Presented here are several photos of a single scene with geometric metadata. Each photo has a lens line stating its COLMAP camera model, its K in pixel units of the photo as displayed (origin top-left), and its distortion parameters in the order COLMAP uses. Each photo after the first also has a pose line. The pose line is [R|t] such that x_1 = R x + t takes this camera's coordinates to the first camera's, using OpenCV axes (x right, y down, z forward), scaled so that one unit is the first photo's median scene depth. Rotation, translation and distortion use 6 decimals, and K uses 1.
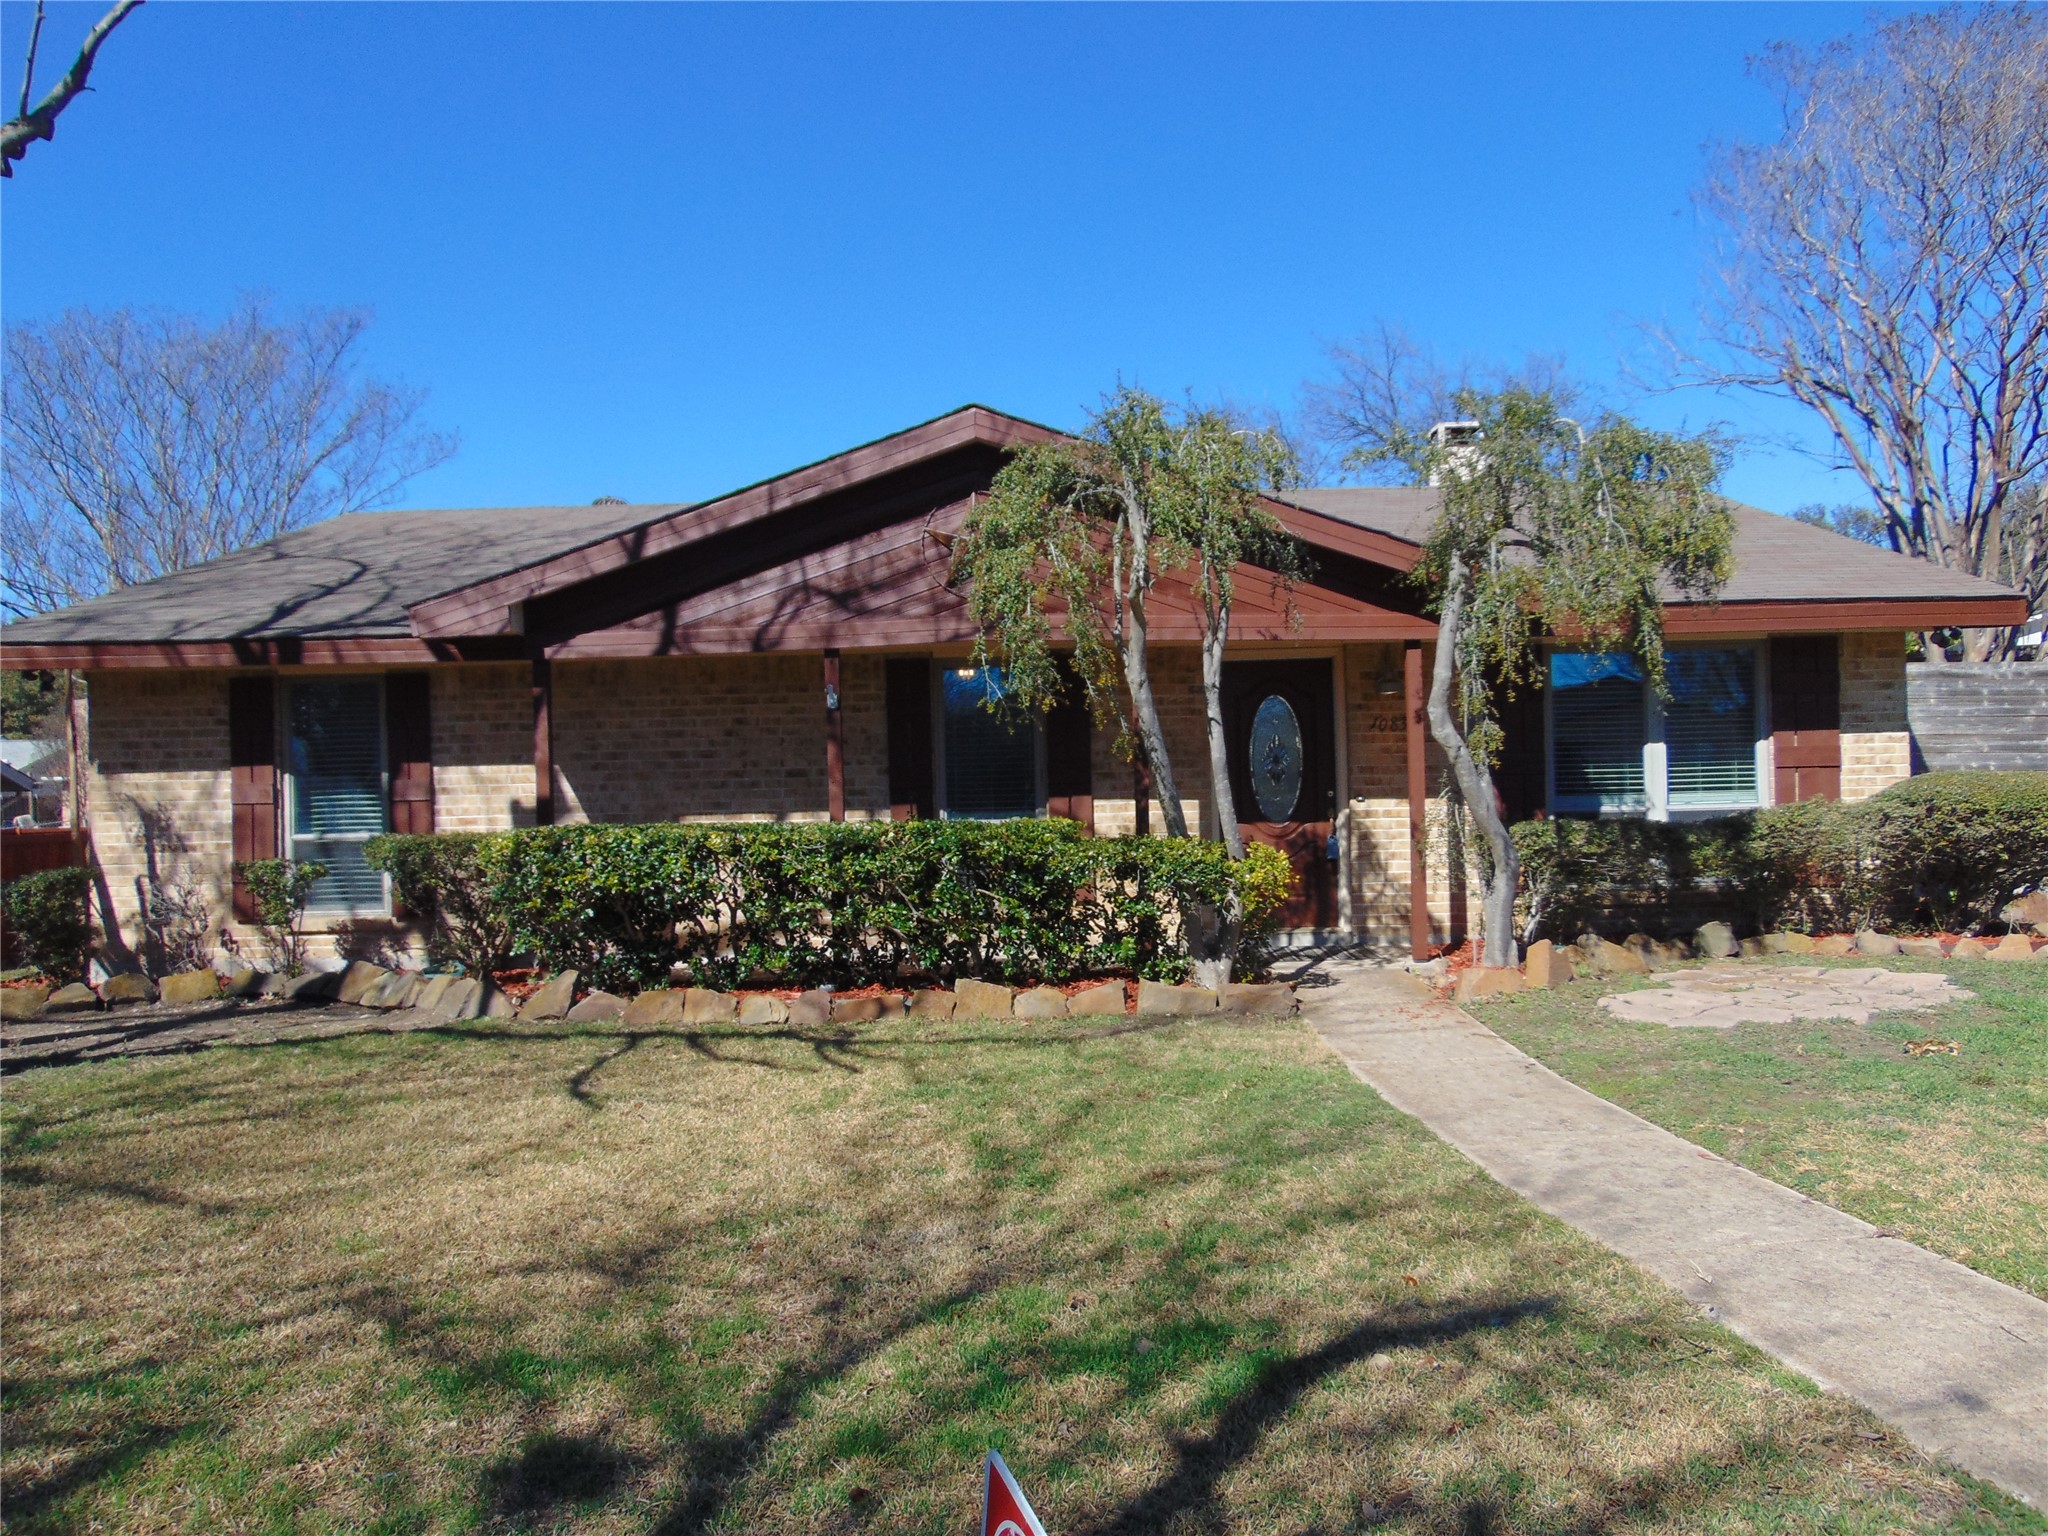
lens RADIAL K [[1536.8, 0, 1001.8], [0, 1536.8, 770.4], [0, 0, 1]] dist [-0.023193, 0.058266]
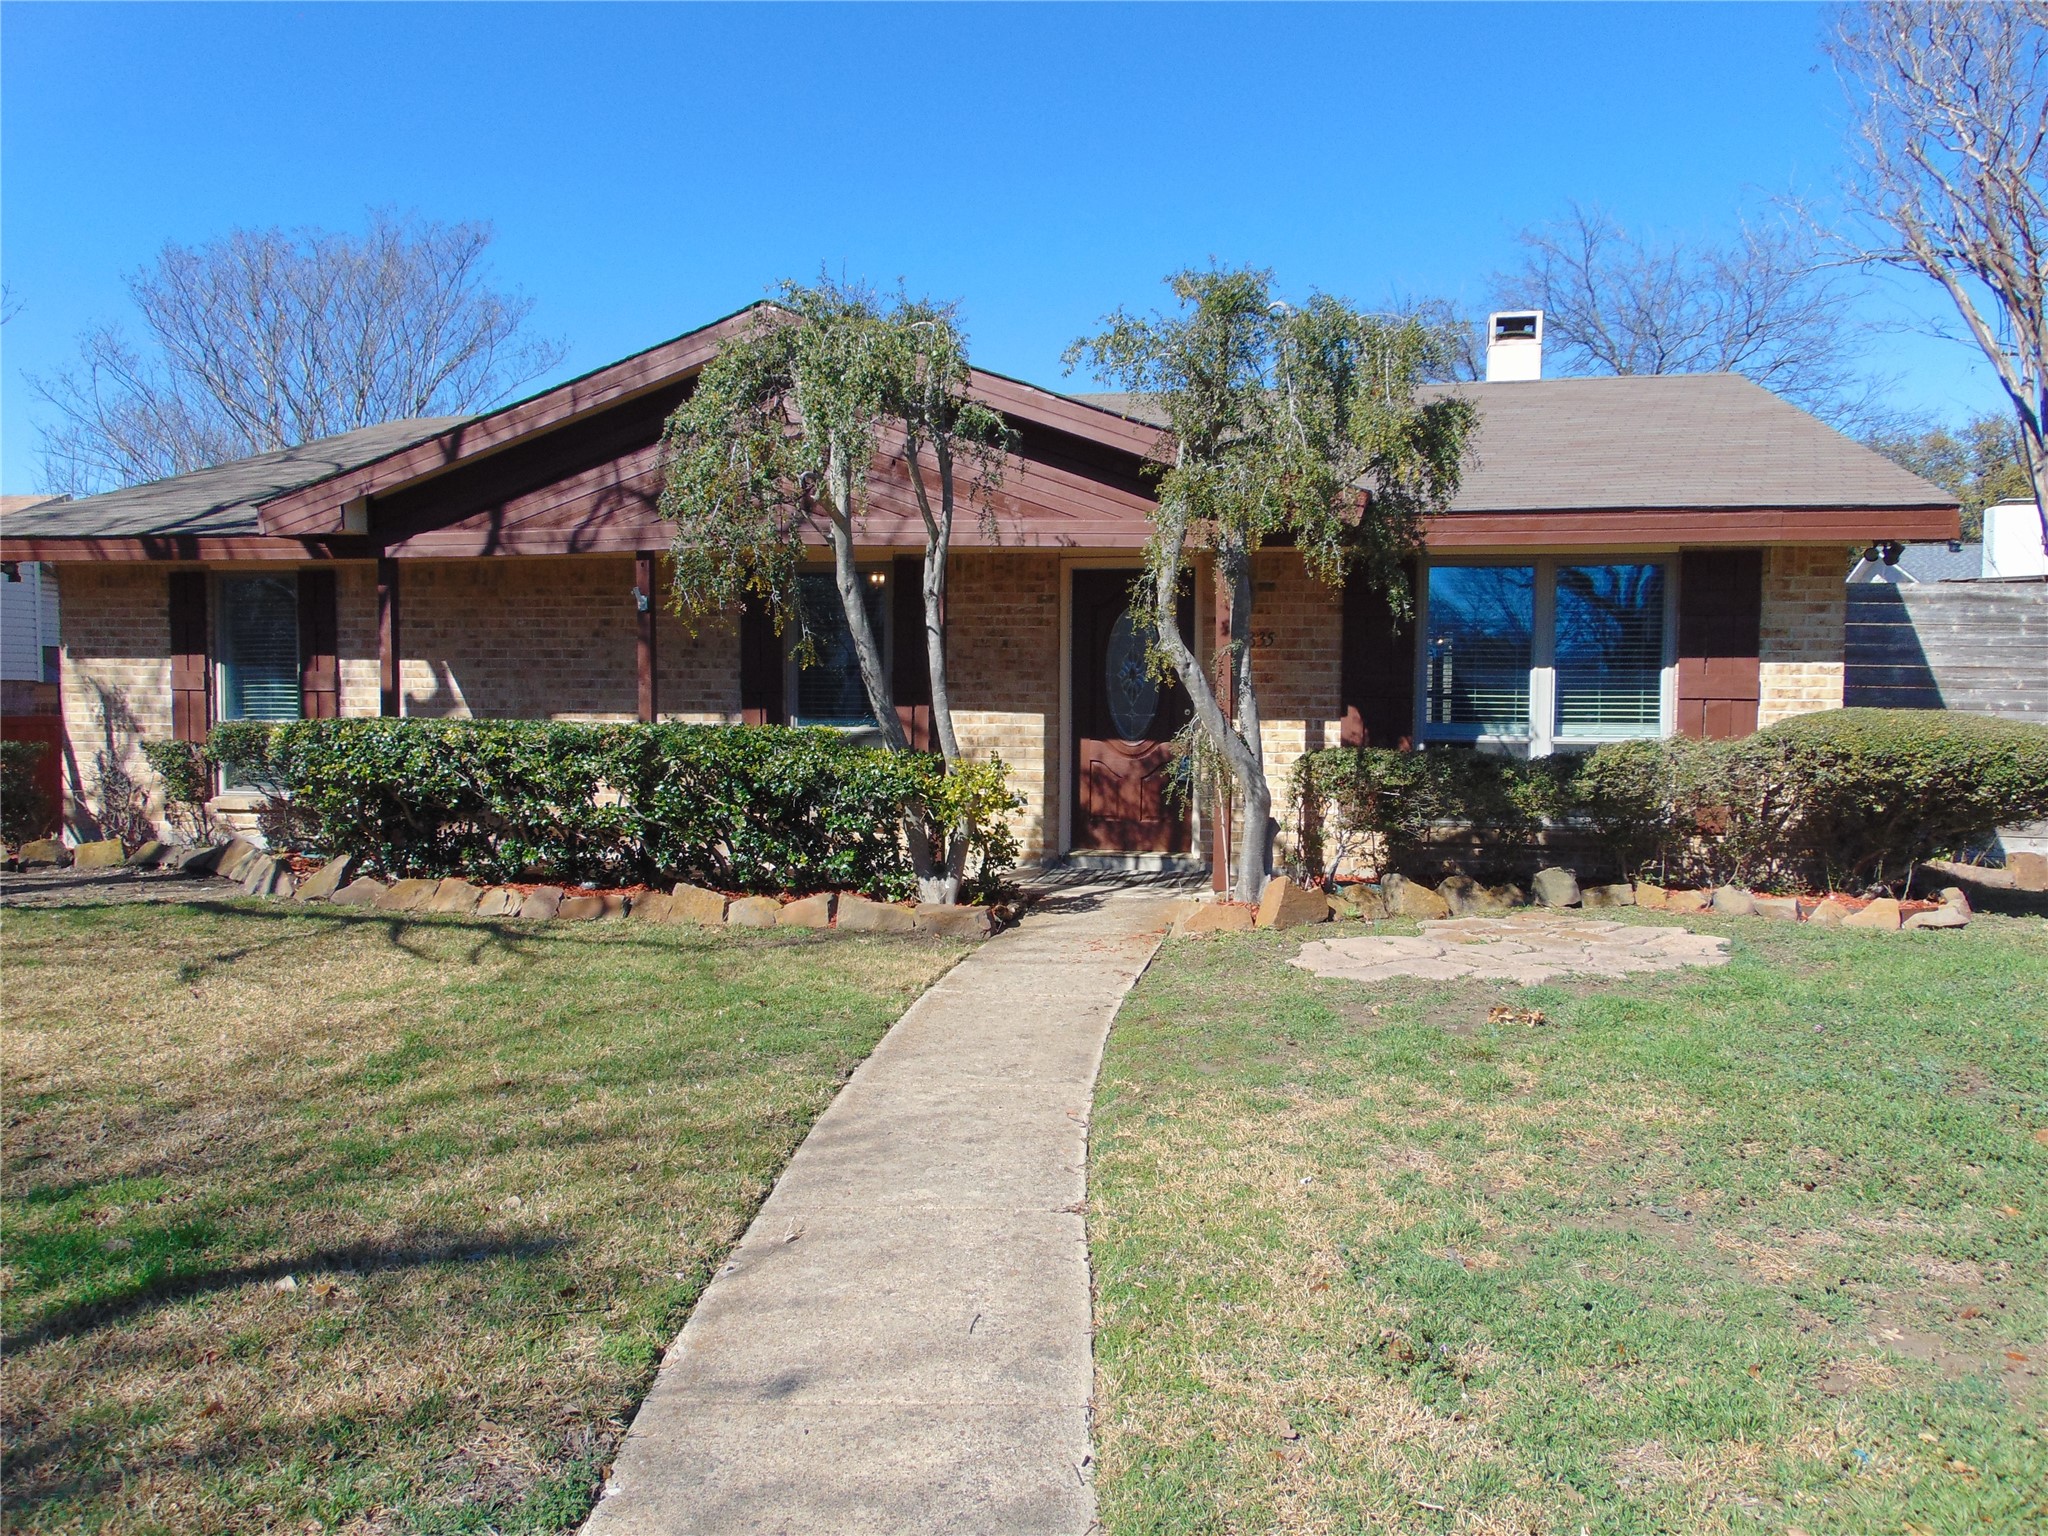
lens RADIAL K [[1536.8, 0, 1018.3], [0, 1536.8, 770.4], [0, 0, 1]] dist [-0.023193, 0.058266]
pose [[0.979522, 0.039716, -0.197380, 0.333546], [-0.028152, 0.997737, 0.061053, -0.004223], [0.199358, -0.054246, 0.978424, 0.060408]]
